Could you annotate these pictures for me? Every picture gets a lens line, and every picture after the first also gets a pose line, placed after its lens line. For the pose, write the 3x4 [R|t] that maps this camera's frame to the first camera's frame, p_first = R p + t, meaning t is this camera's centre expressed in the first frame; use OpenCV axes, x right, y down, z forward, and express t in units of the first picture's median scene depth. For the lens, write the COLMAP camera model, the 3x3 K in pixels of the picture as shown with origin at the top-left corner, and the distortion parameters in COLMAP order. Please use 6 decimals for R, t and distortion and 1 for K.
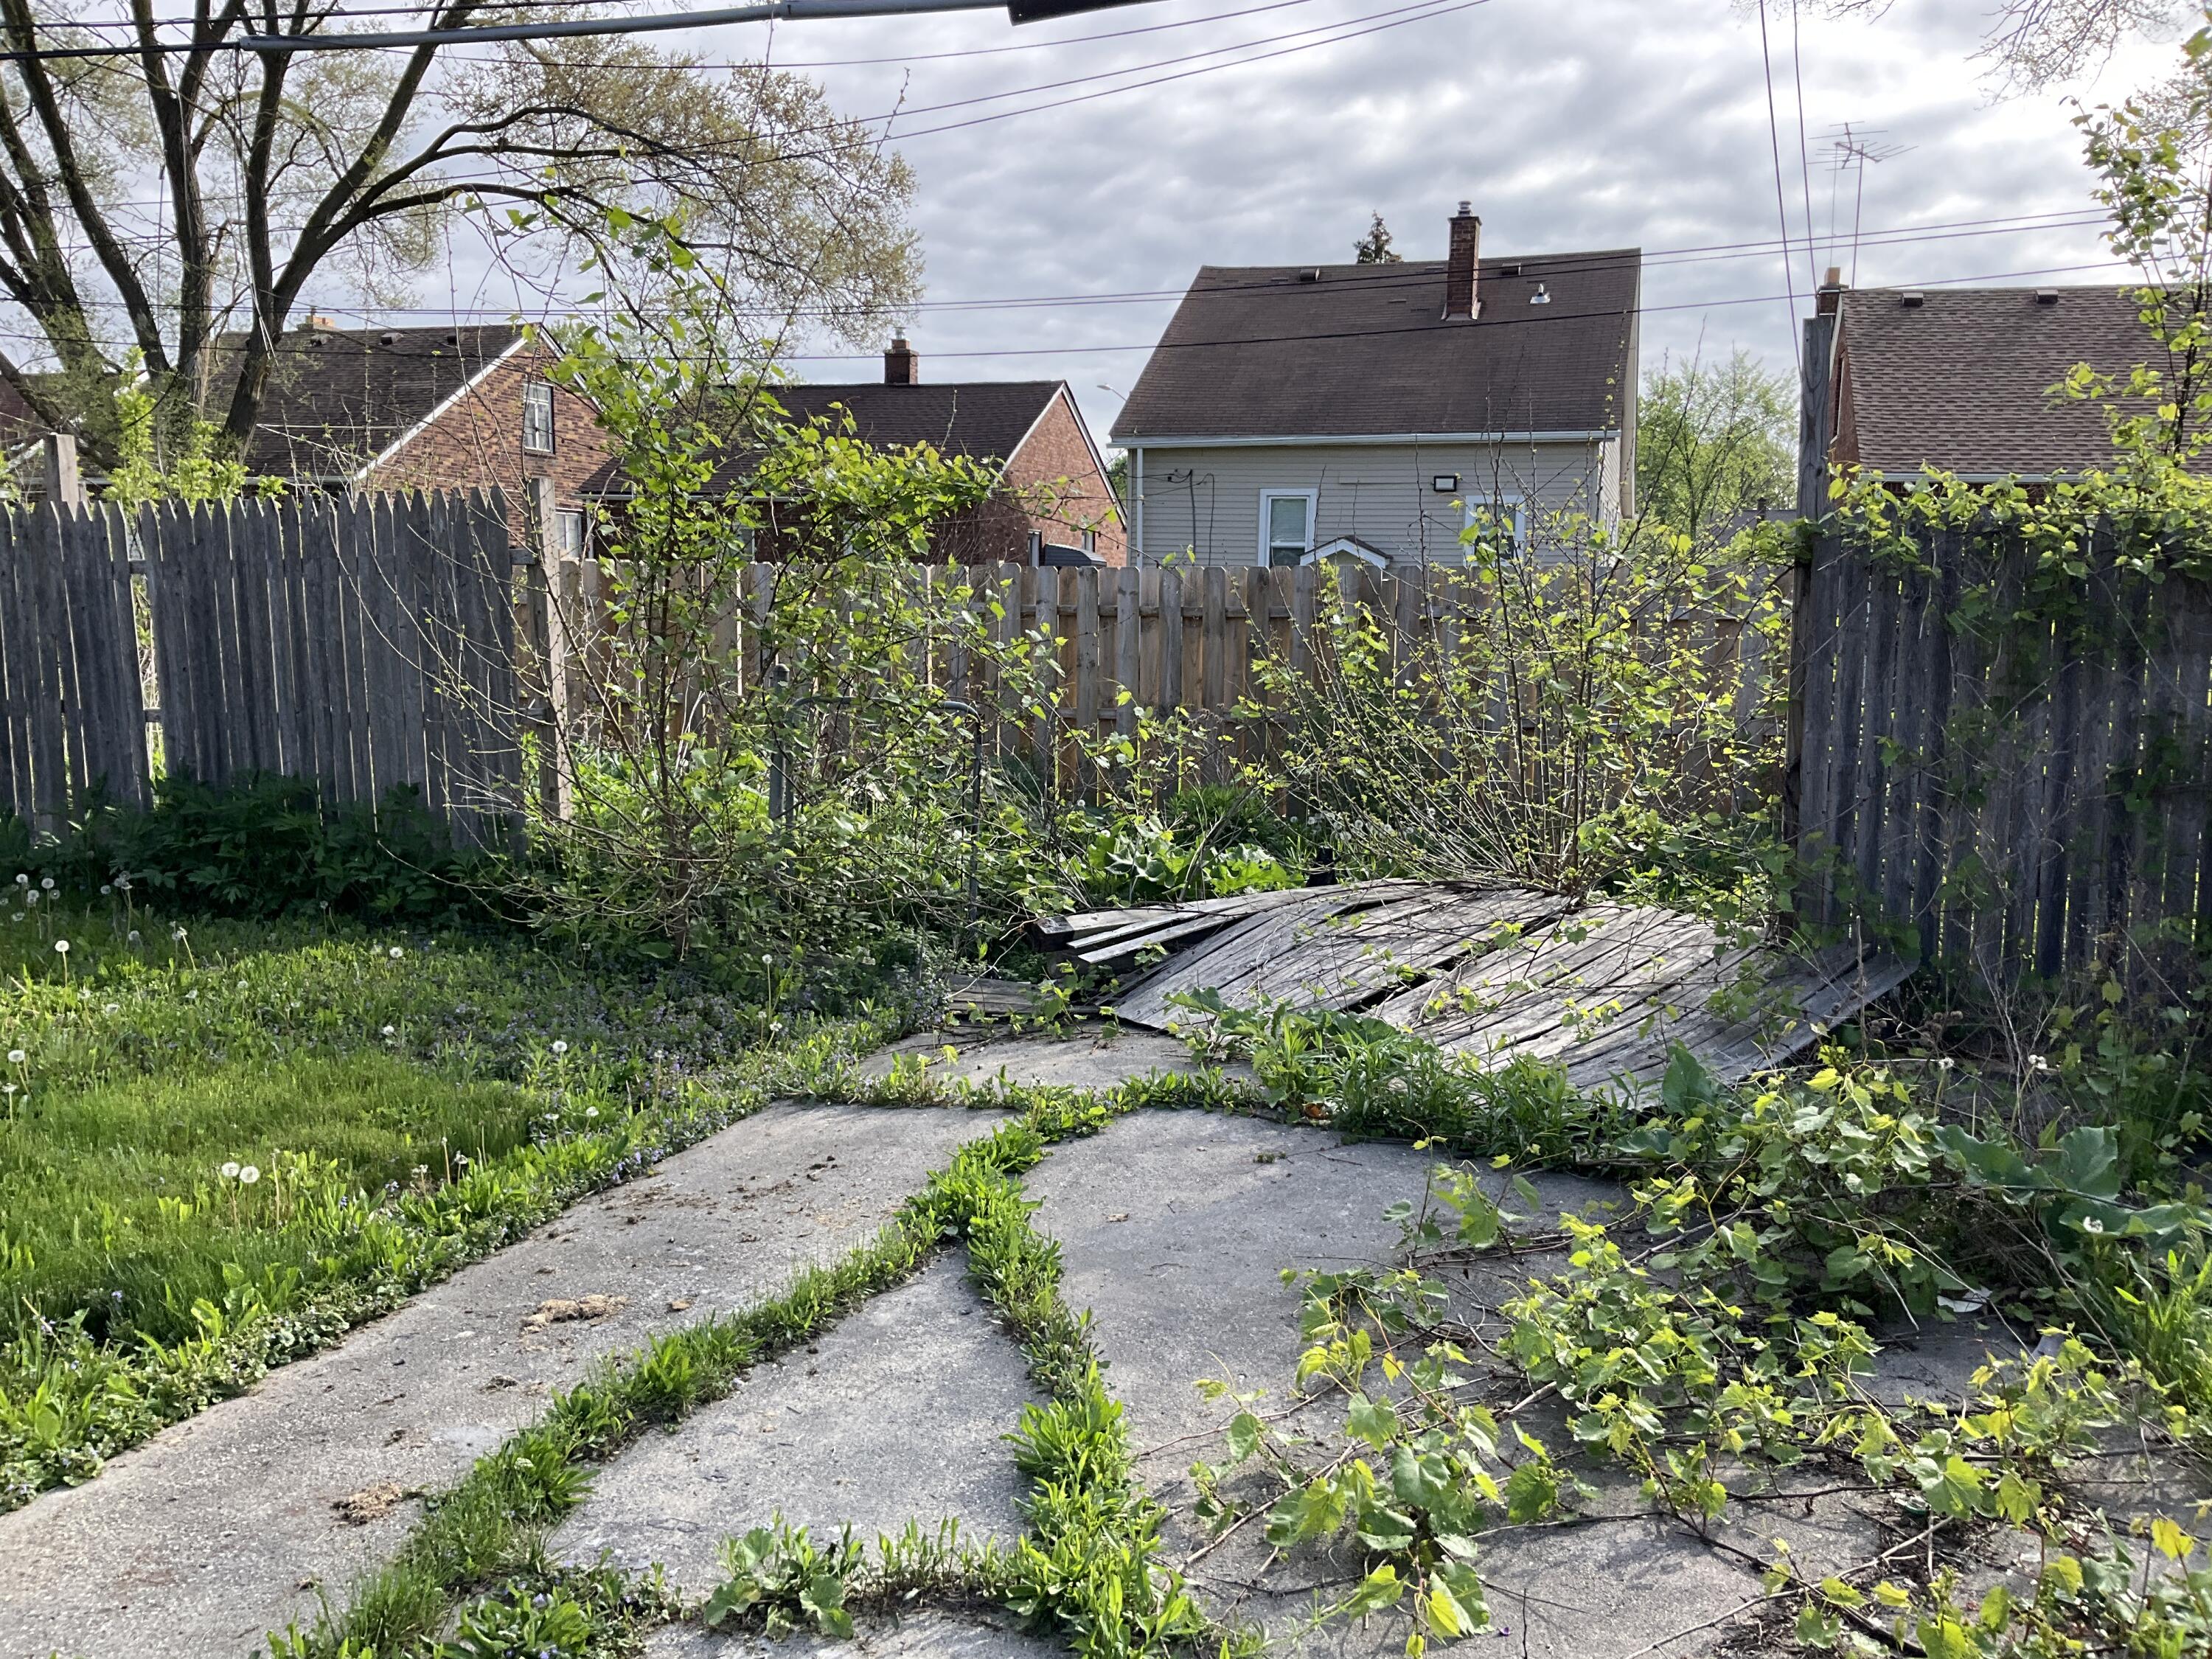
lens RADIAL K [[1798.5, 0, 1106.0], [0, 1798.5, 829.5], [0, 0, 1]] dist [0.109278, -0.219237]
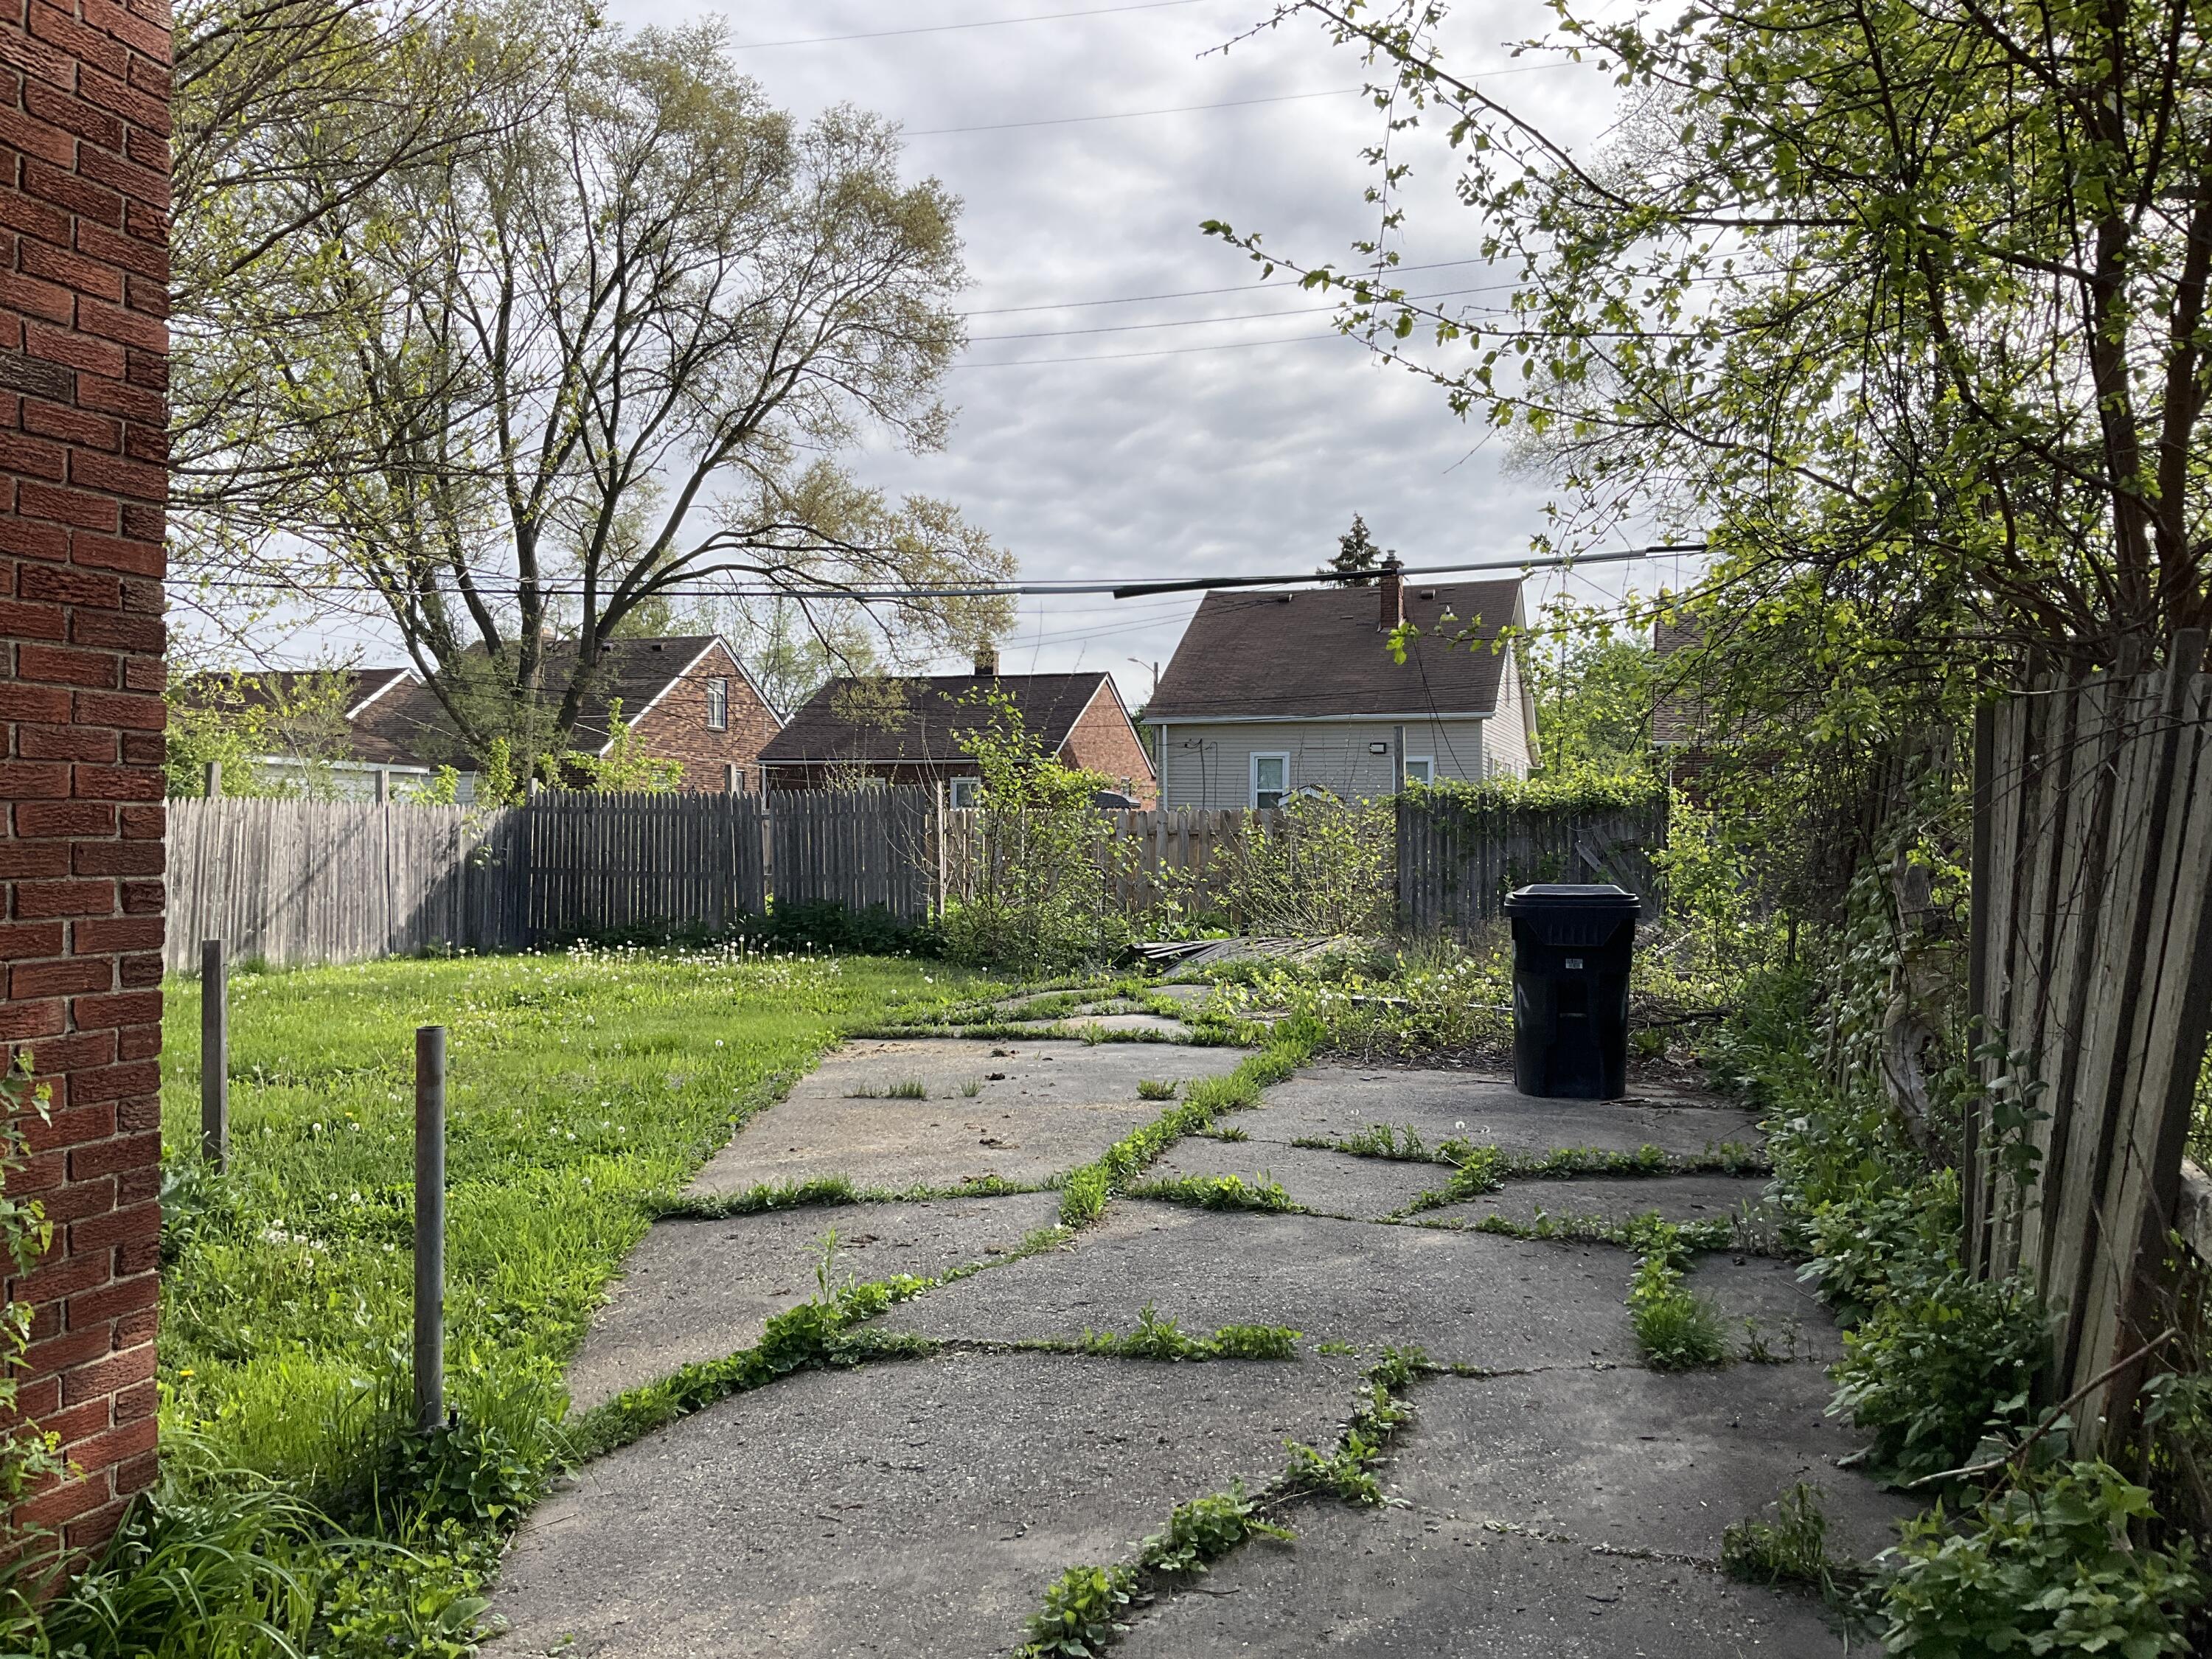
lens RADIAL K [[1798.5, 0, 1106.0], [0, 1798.5, 829.5], [0, 0, 1]] dist [0.109278, -0.219237]
pose [[0.999861, -0.009965, -0.013376, -0.010540], [0.008166, 0.991686, -0.128420, 0.059584], [0.014544, 0.128293, 0.991630, -0.447950]]
